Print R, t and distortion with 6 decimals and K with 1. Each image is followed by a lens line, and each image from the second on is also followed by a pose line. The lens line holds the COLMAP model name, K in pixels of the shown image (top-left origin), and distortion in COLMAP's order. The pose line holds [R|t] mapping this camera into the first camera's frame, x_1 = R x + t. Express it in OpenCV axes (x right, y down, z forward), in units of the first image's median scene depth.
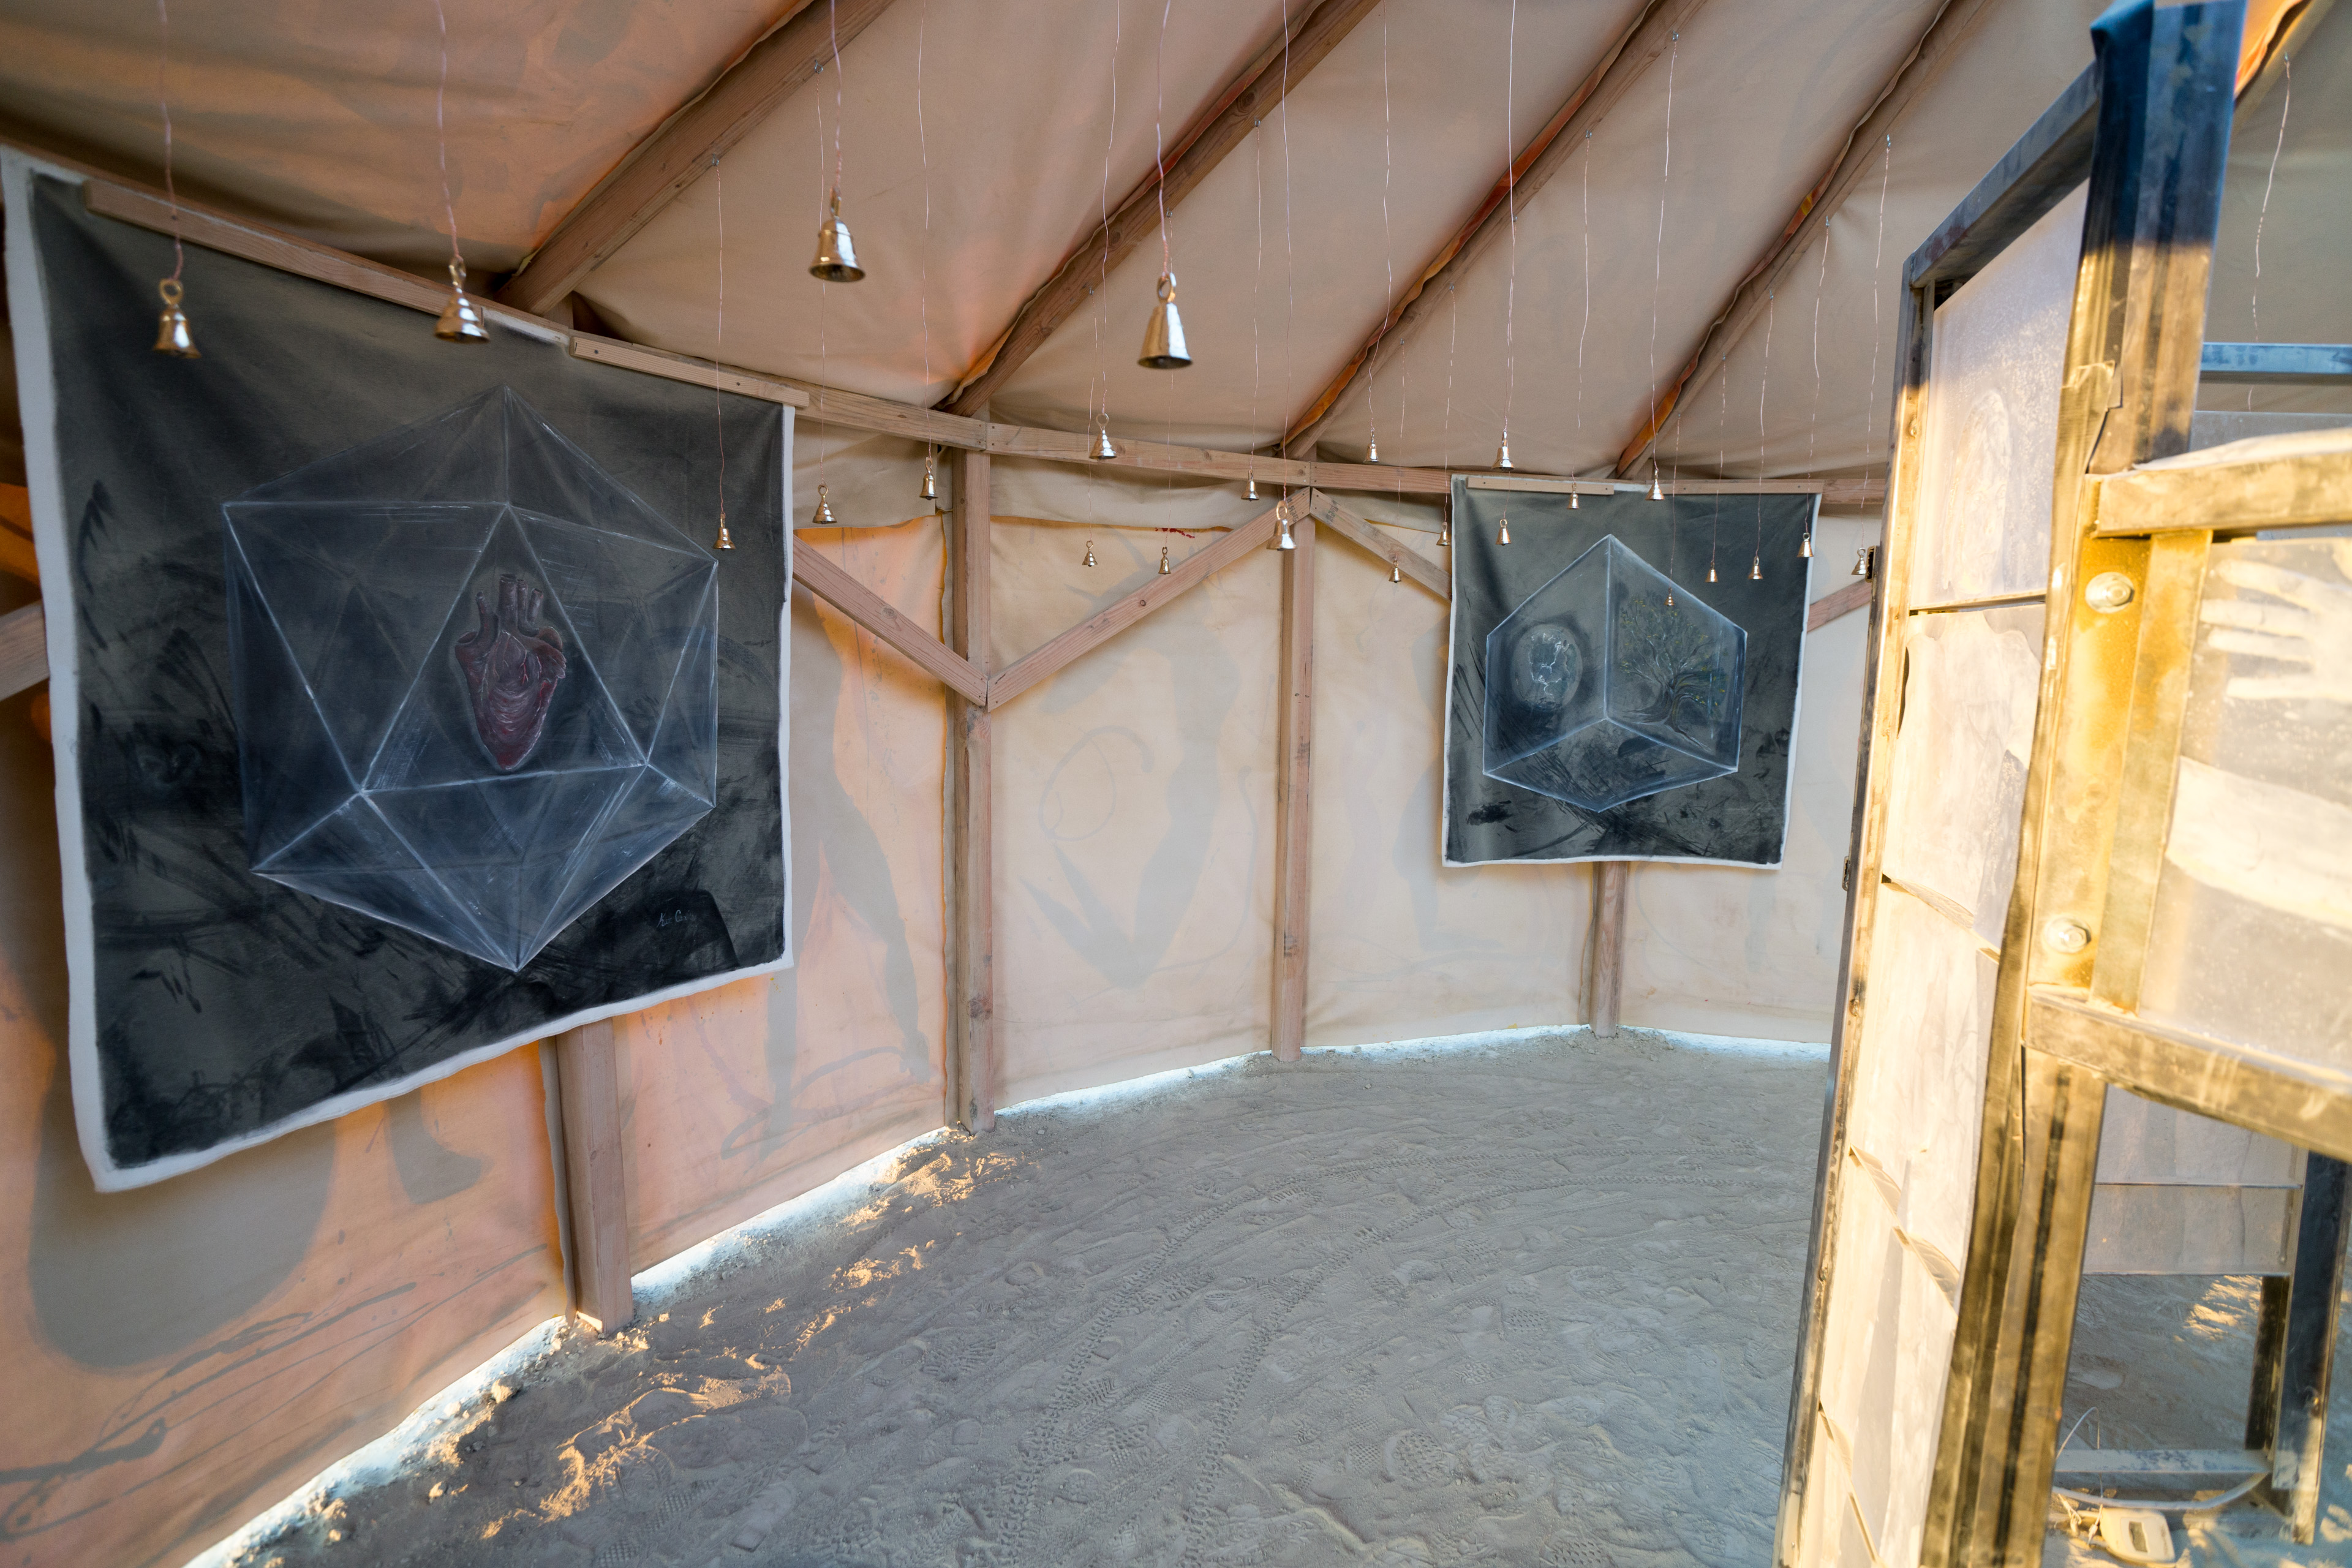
lens RADIAL K [[1076.5, 0, 1176.5], [0, 1076.5, 765.4], [0, 0, 1]] dist [-0.064206, 0.025005]
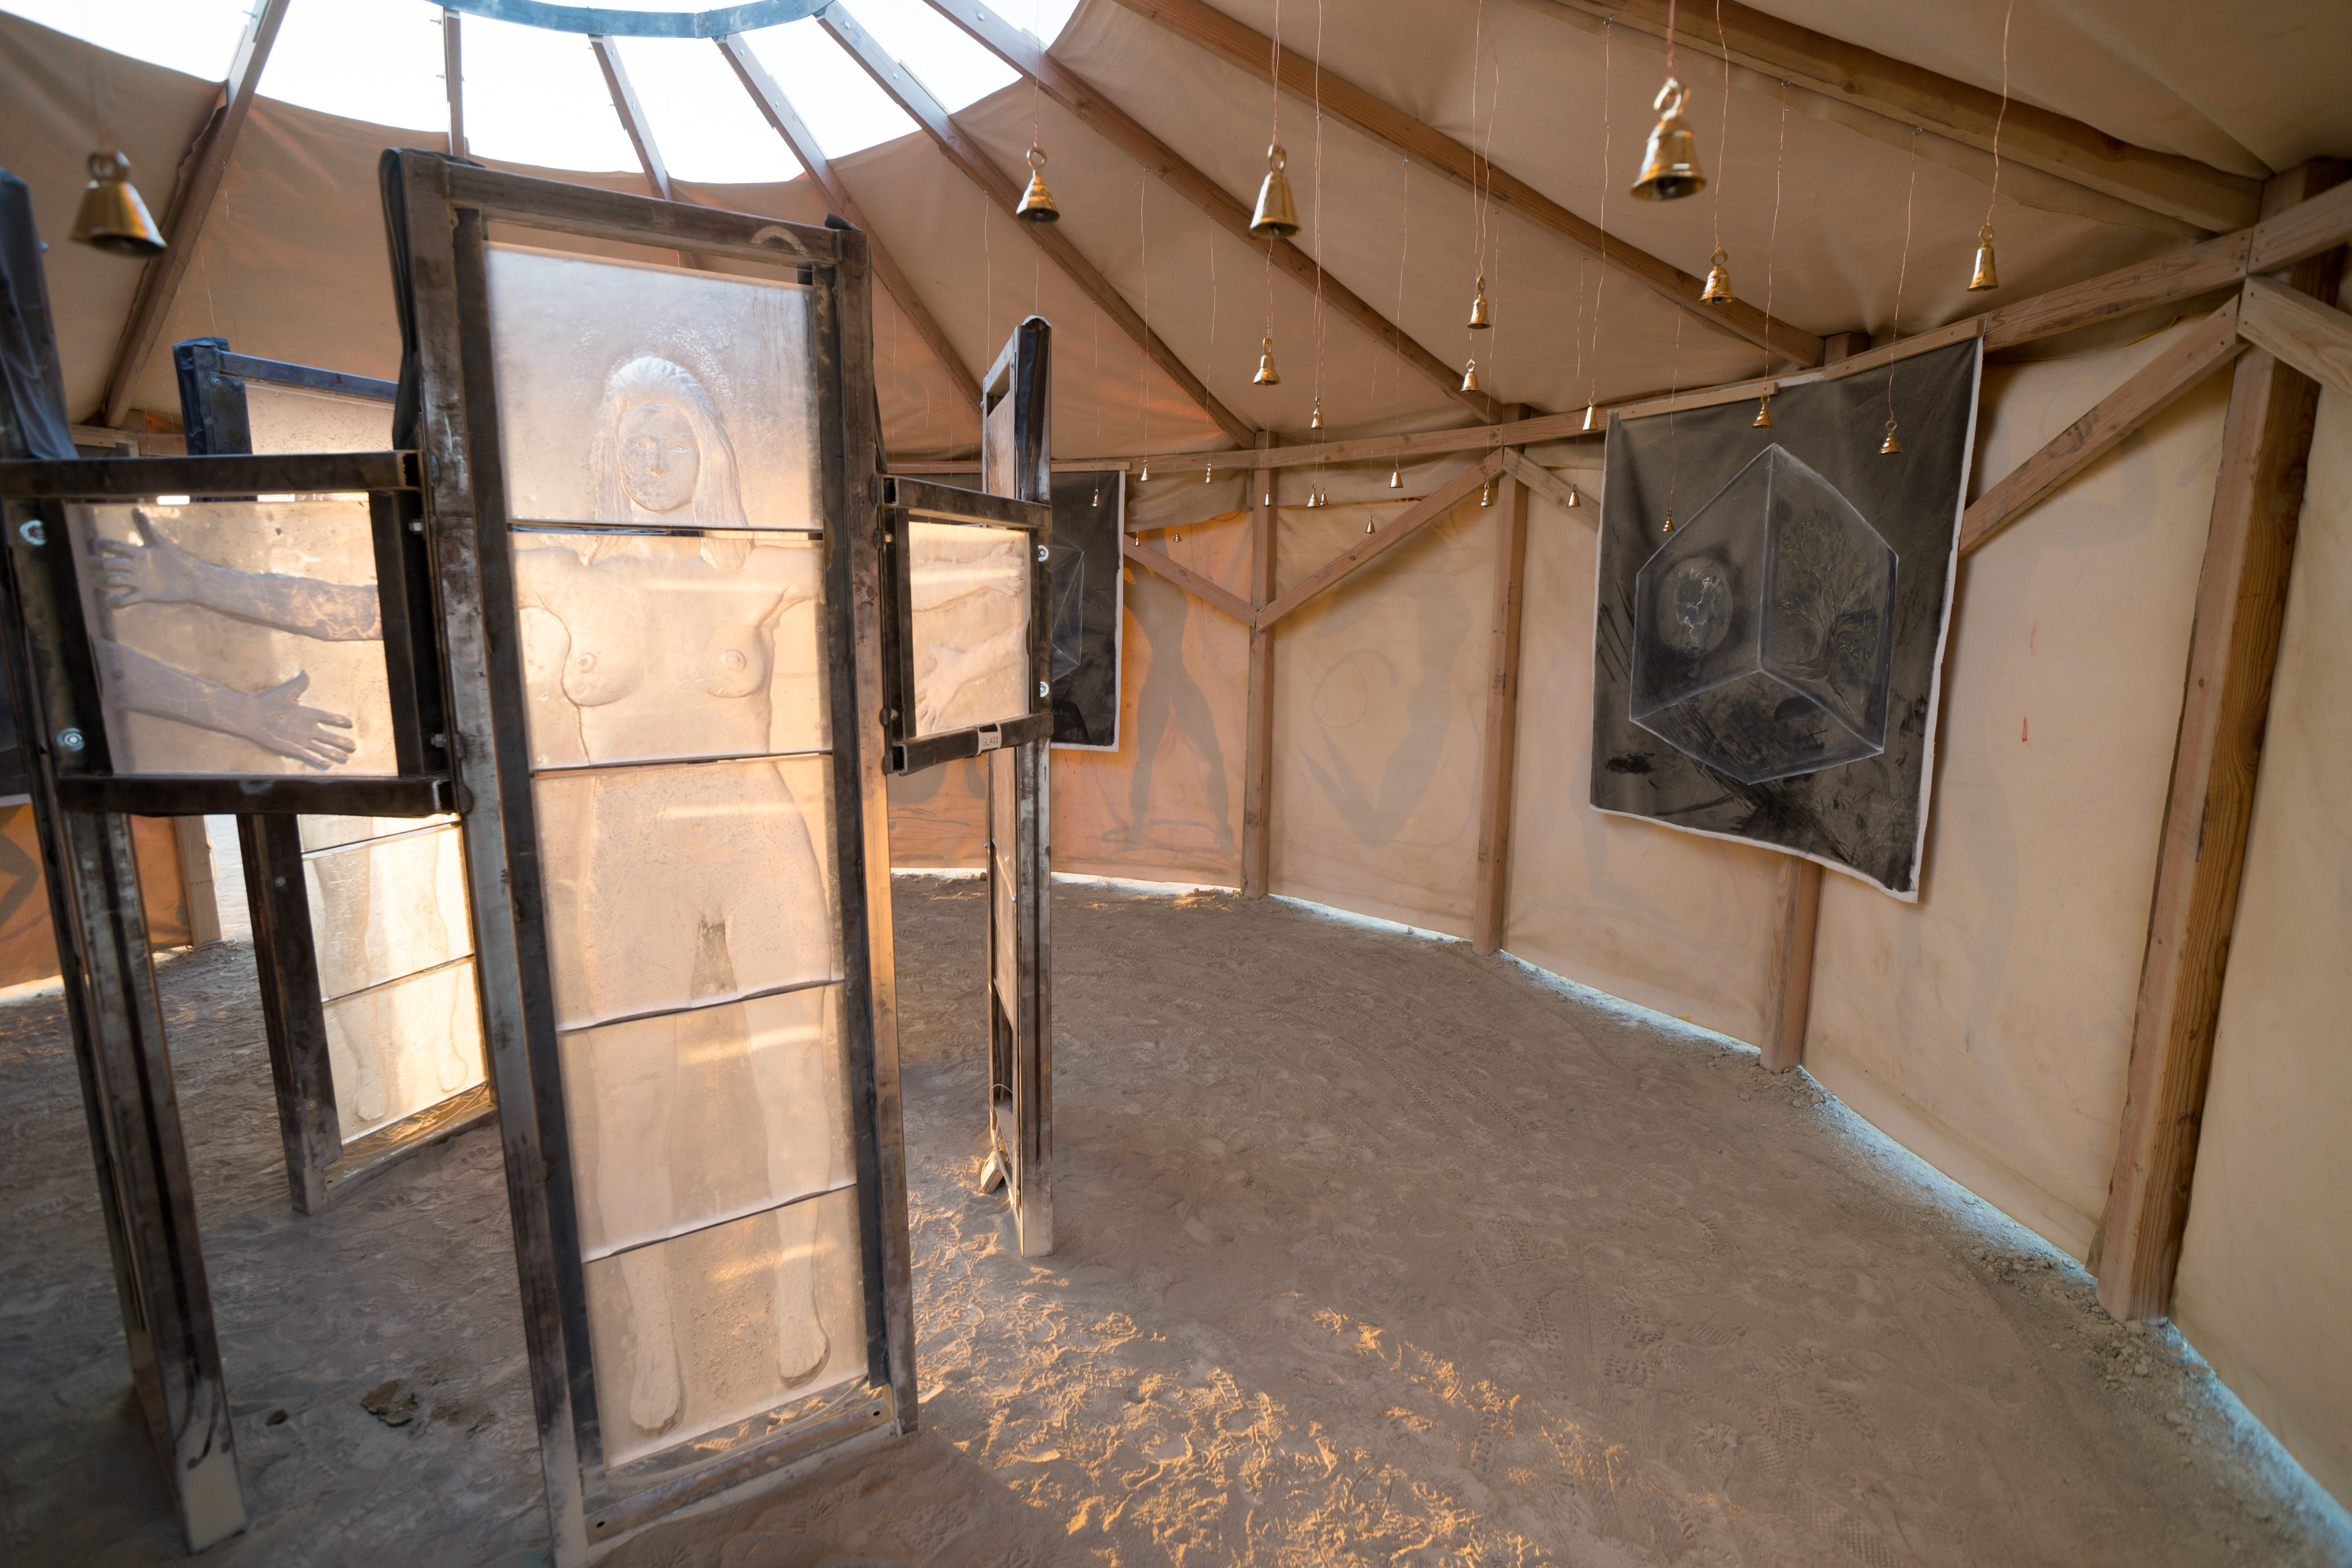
lens RADIAL K [[1076.5, 0, 1176.5], [0, 1076.5, 765.4], [0, 0, 1]] dist [-0.064206, 0.025005]
pose [[0.286047, 0.135808, -0.948543, 1.076268], [-0.107667, 0.988192, 0.109016, -0.012267], [0.952147, 0.070943, 0.297292, 0.343147]]
